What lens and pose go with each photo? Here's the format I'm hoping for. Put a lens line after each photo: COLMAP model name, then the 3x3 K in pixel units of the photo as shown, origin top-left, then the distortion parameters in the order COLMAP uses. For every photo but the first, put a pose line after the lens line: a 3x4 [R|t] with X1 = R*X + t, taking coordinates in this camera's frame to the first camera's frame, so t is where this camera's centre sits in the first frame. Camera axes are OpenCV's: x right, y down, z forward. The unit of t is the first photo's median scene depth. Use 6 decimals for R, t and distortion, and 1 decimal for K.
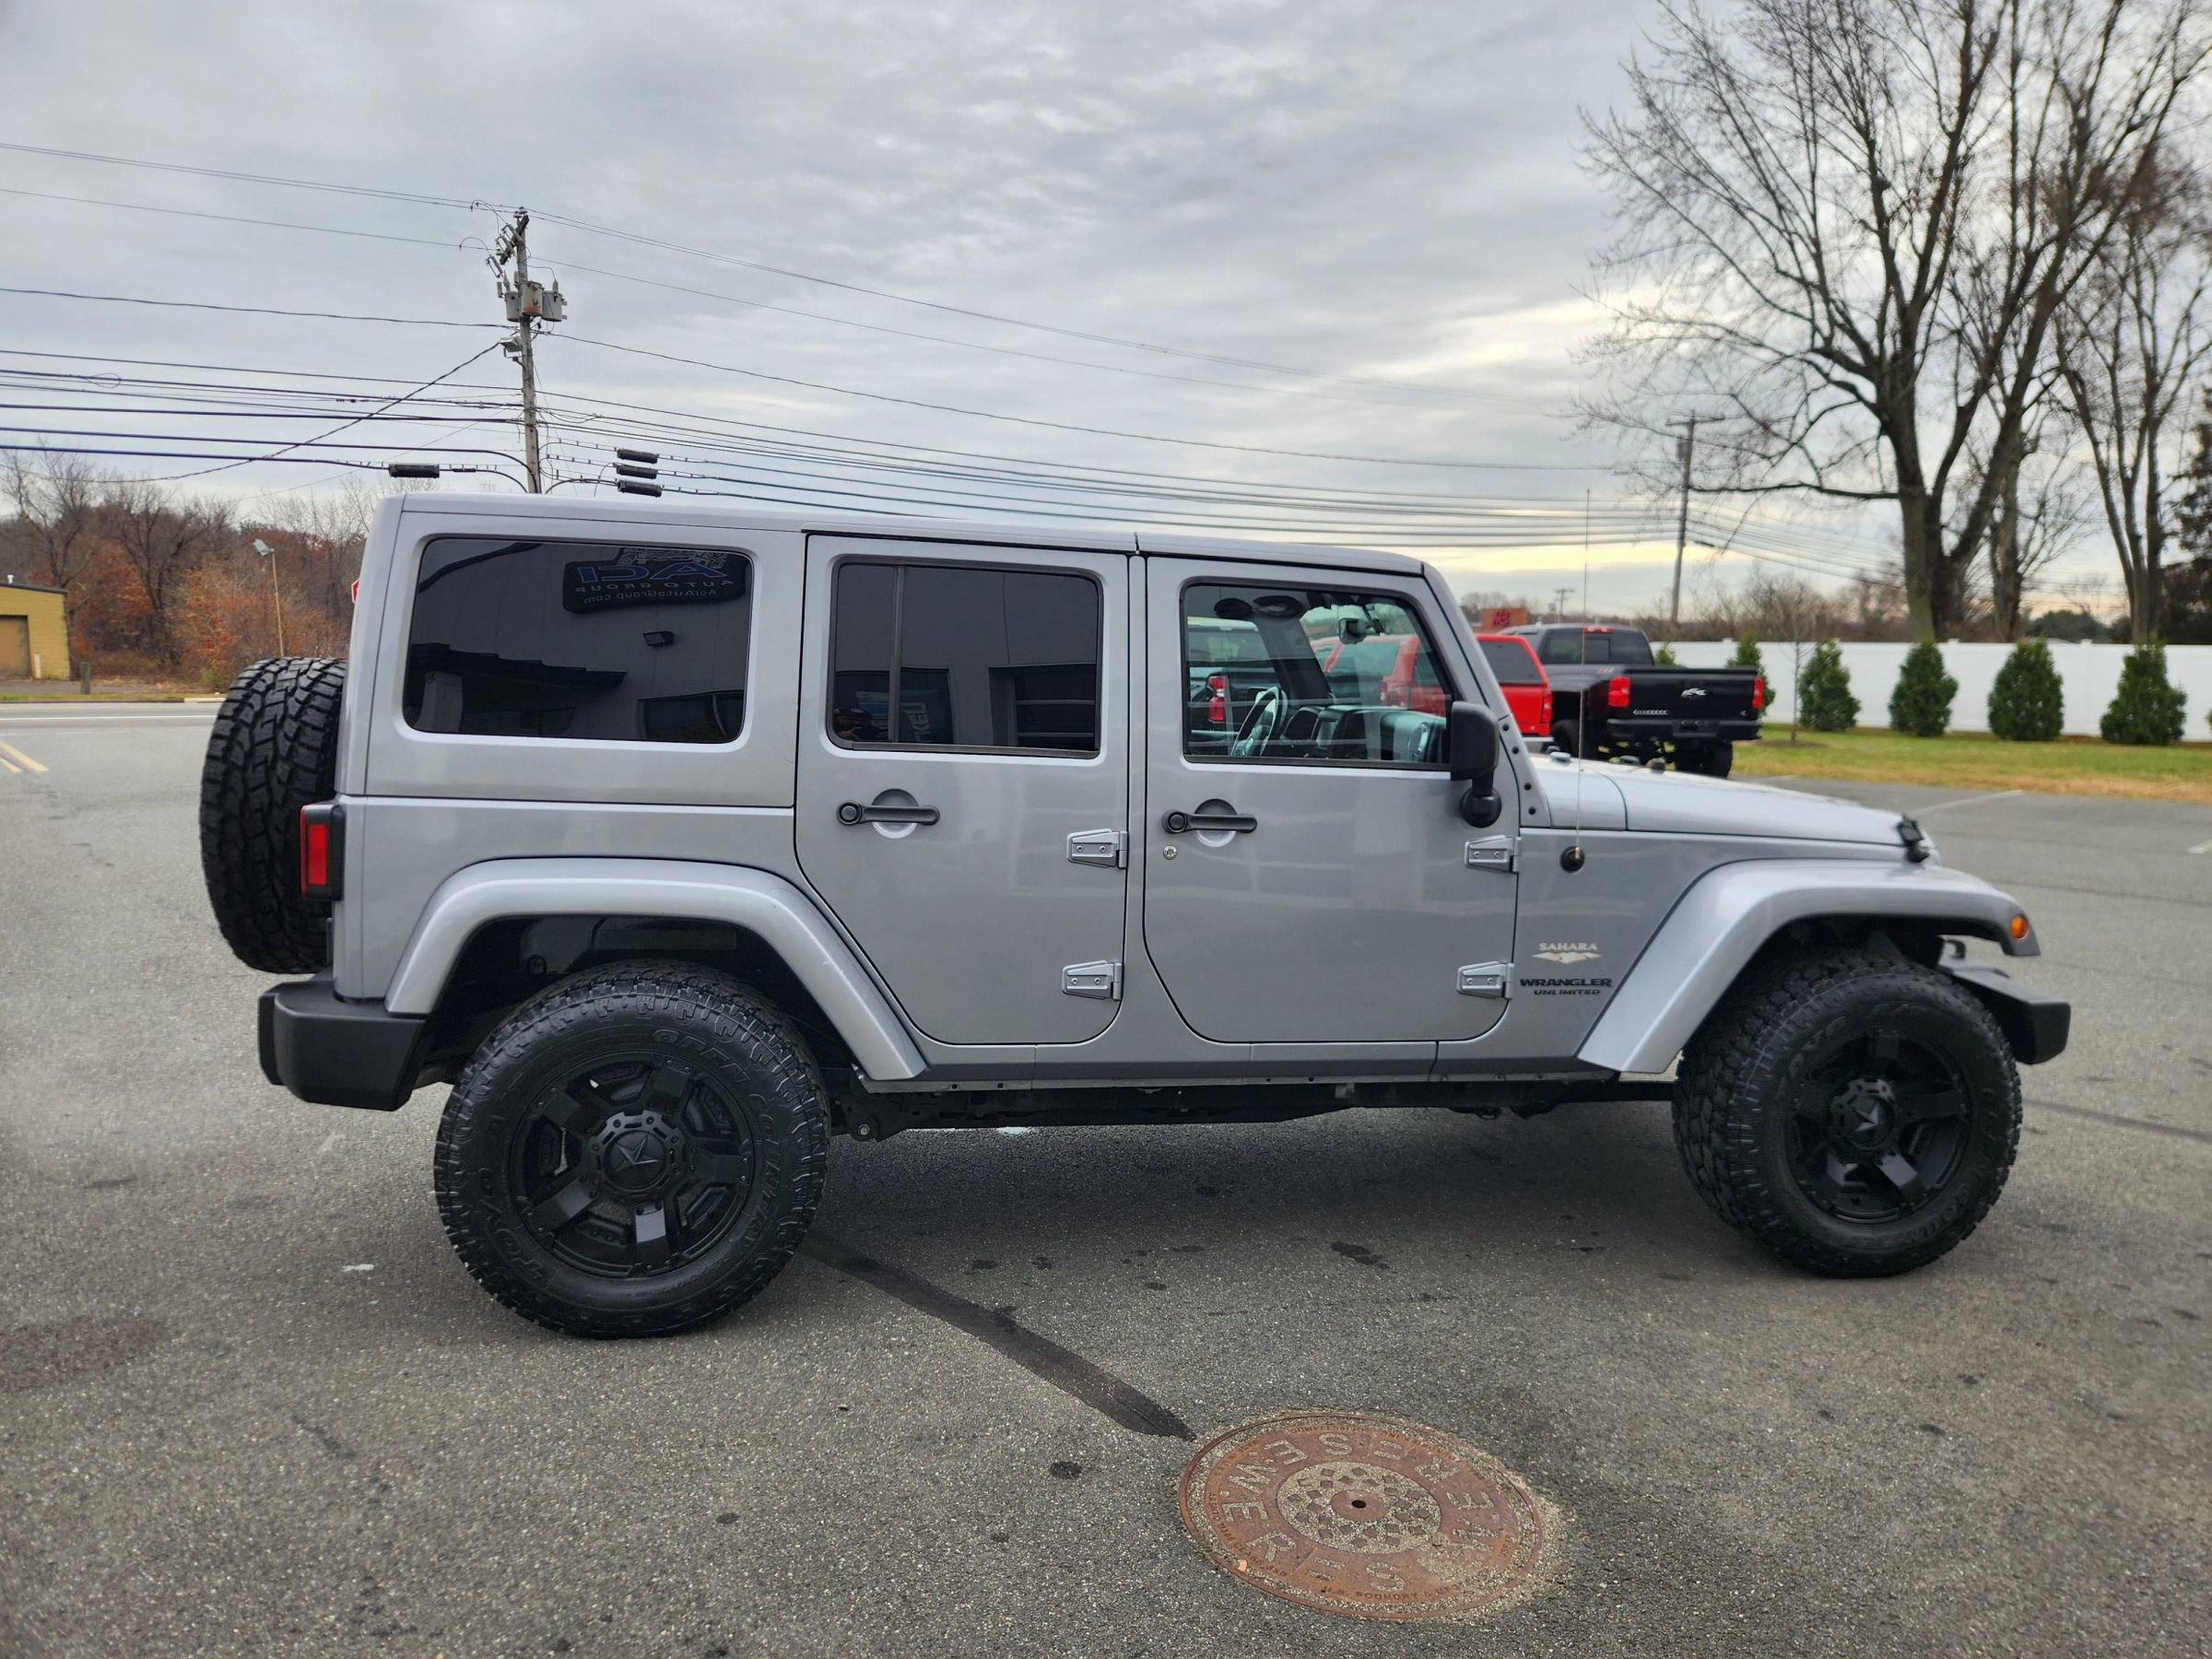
lens RADIAL K [[1487.6, 0, 1111.4], [0, 1487.6, 823.9], [0, 0, 1]] dist [0.074447, -0.067027]
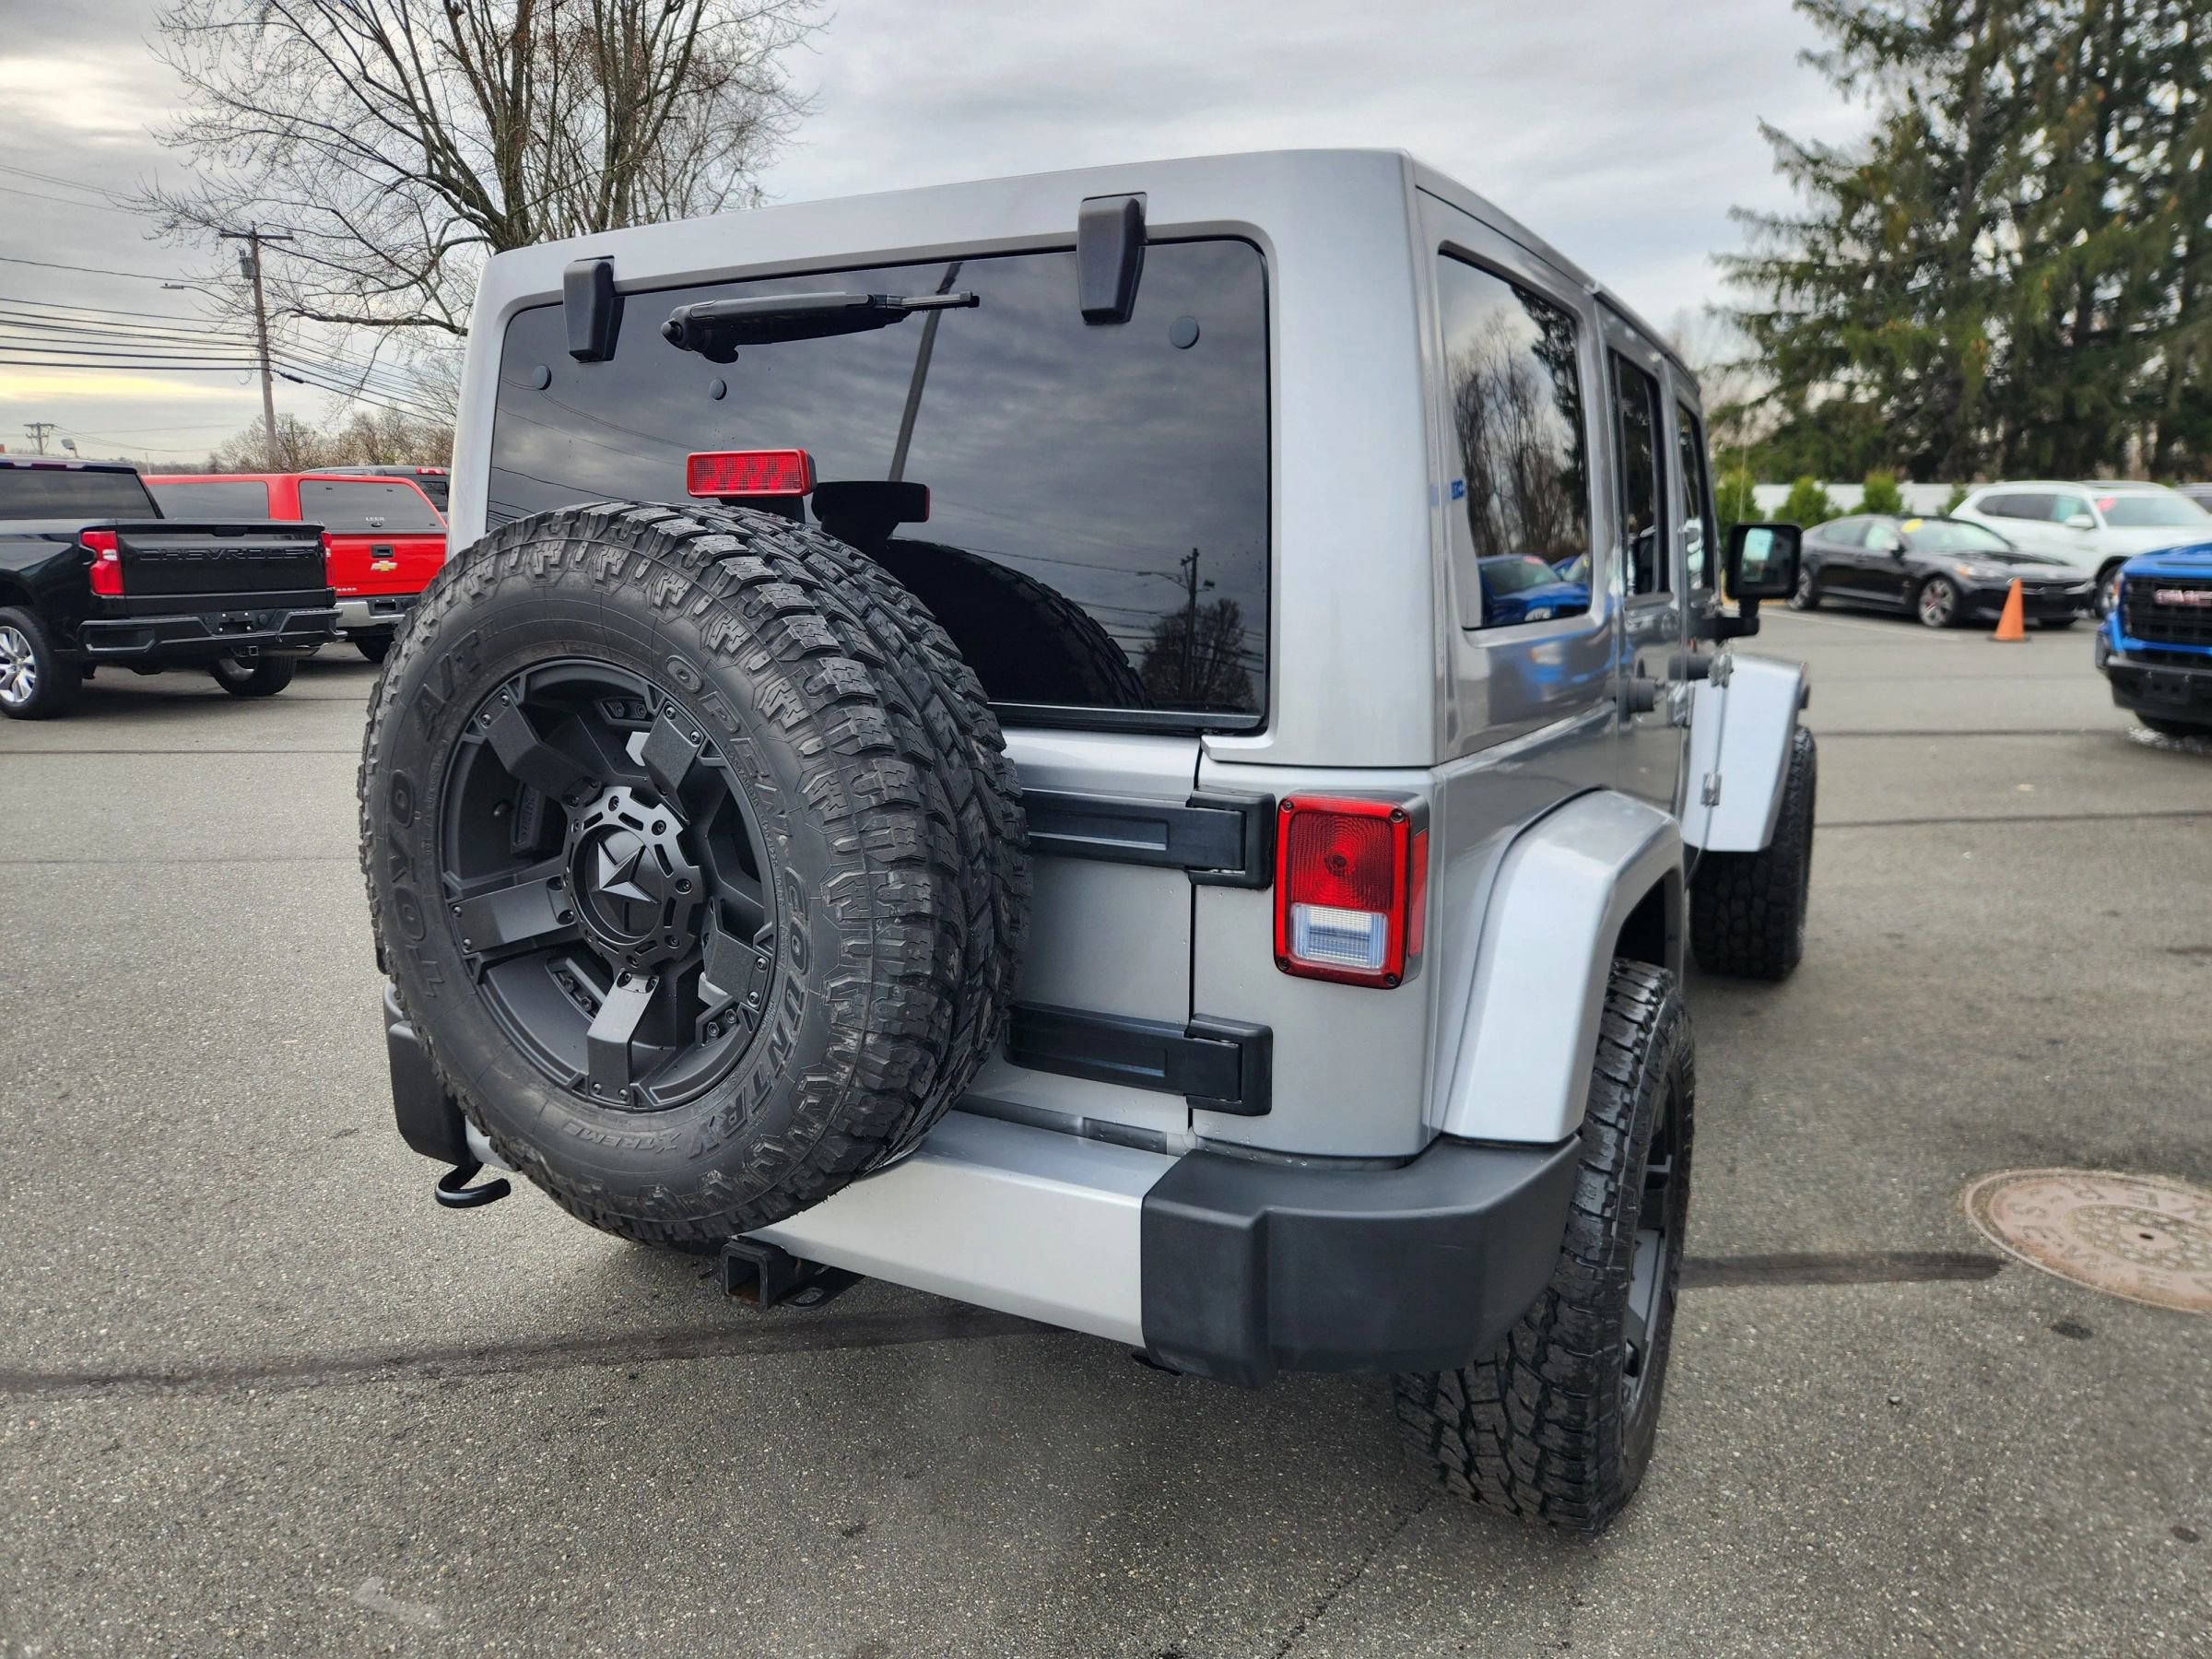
lens RADIAL K [[1487.6, 0, 1111.4], [0, 1487.6, 823.9], [0, 0, 1]] dist [0.074447, -0.067027]
pose [[0.606835, -0.179406, 0.774316, -0.650689], [0.103337, 0.983733, 0.146941, -0.057104], [-0.788082, -0.009154, 0.615502, 0.527181]]
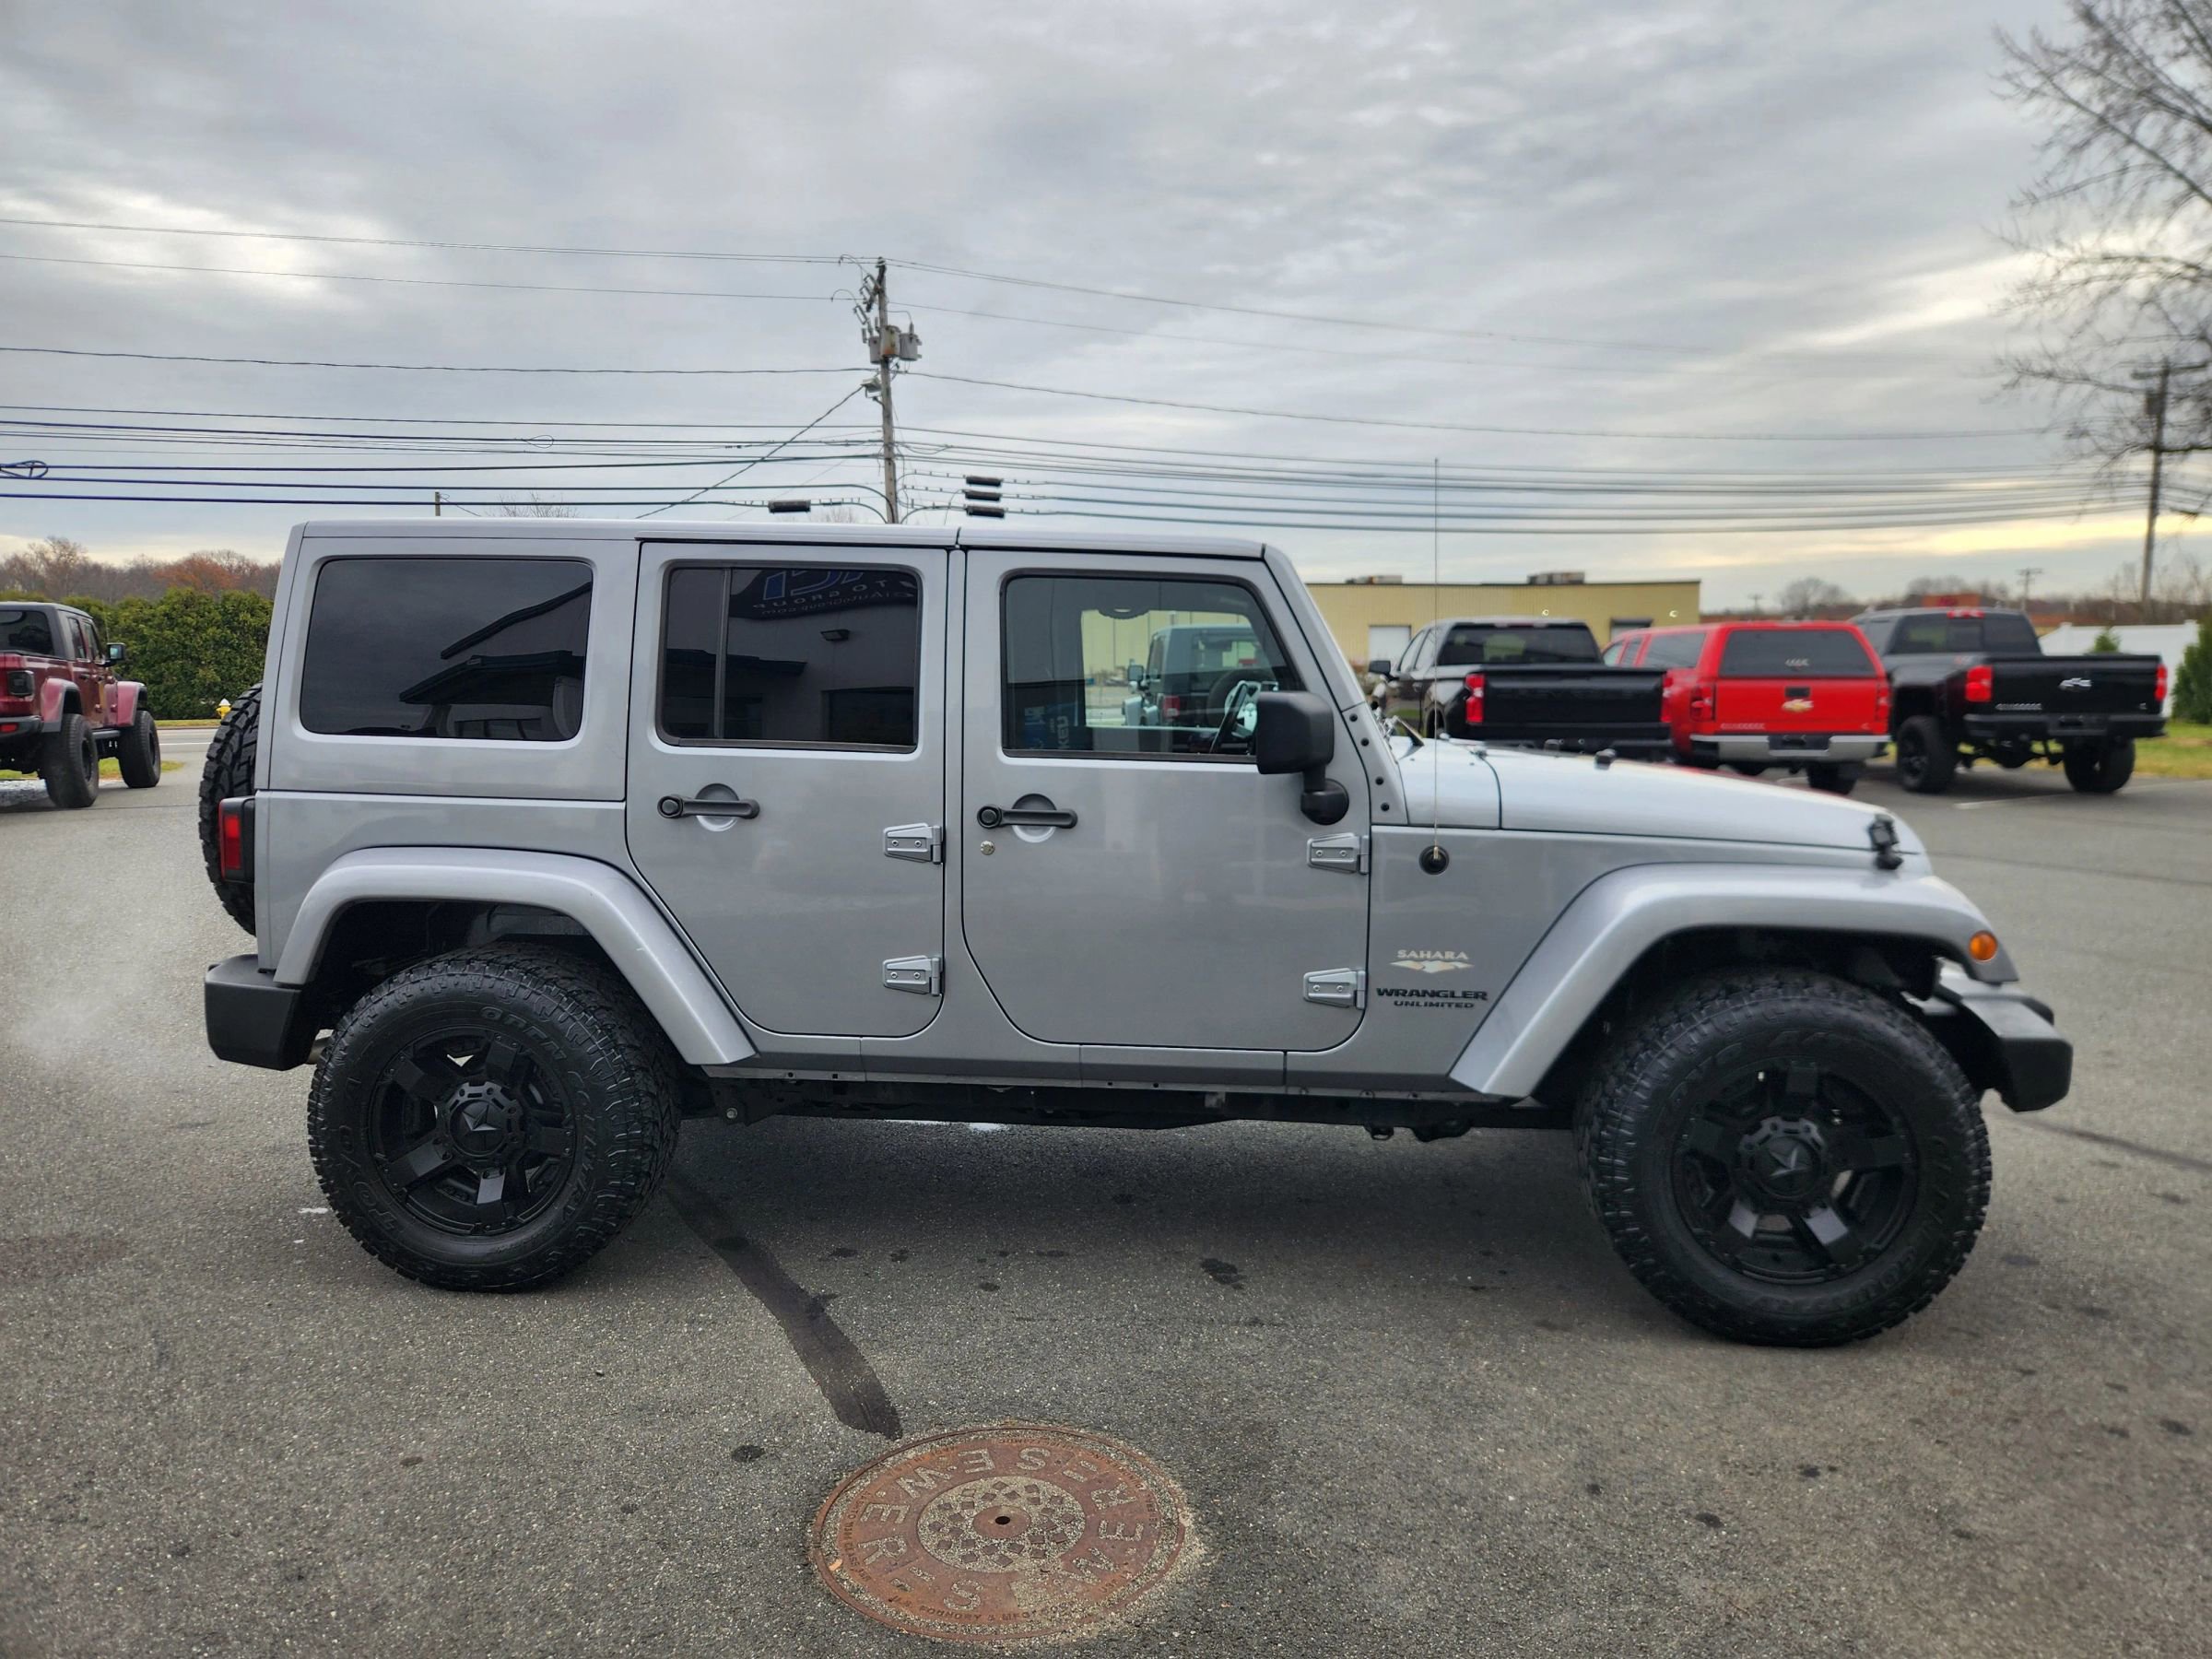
lens RADIAL K [[1487.6, 0, 1111.4], [0, 1487.6, 823.9], [0, 0, 1]] dist [0.074447, -0.067027]
pose [[0.966484, 0.005010, -0.256676, 0.274692], [-0.006475, 0.999967, -0.004863, 0.005508], [0.256643, 0.006362, 0.966485, 0.047464]]
